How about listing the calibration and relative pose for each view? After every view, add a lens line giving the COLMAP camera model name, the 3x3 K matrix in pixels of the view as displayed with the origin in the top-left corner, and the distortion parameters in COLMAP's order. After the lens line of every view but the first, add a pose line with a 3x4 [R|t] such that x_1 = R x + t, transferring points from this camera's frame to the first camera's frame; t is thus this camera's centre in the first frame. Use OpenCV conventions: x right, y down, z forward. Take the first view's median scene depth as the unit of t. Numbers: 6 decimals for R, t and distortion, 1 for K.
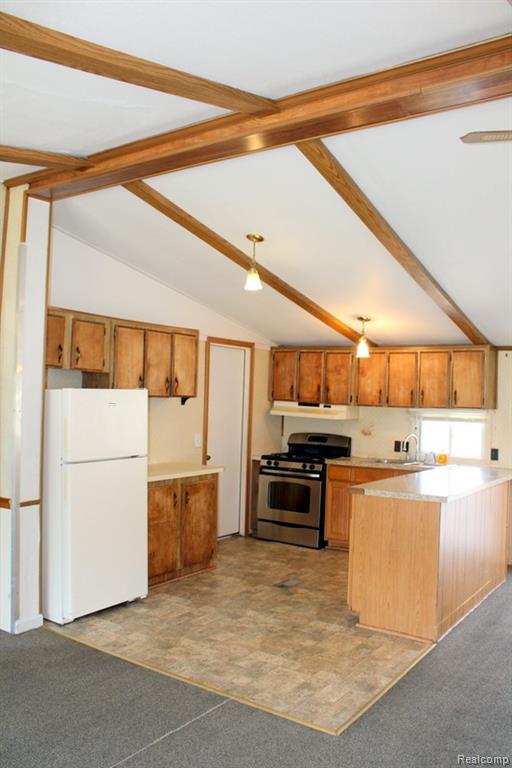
lens RADIAL K [[643.7, 0, 235.9], [0, 643.7, 384.9], [0, 0, 1]] dist [0.465902, 0.000350]
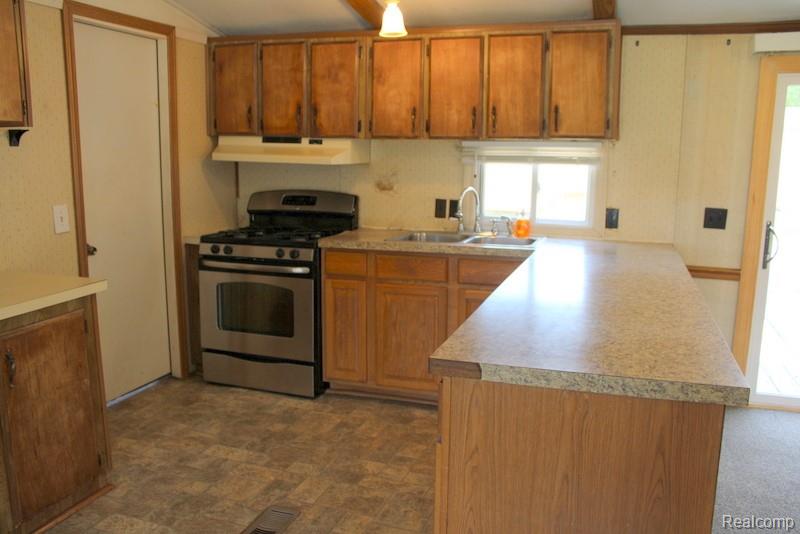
lens RADIAL K [[685.1, 0, 400.0], [0, 685.1, 267.0], [0, 0, 1]] dist [-0.068893, 0.012502]
pose [[0.951629, -0.072676, 0.298530, 0.027716], [0.009192, 0.977921, 0.208772, 0.017012], [-0.307112, -0.195929, 0.931286, 0.427189]]
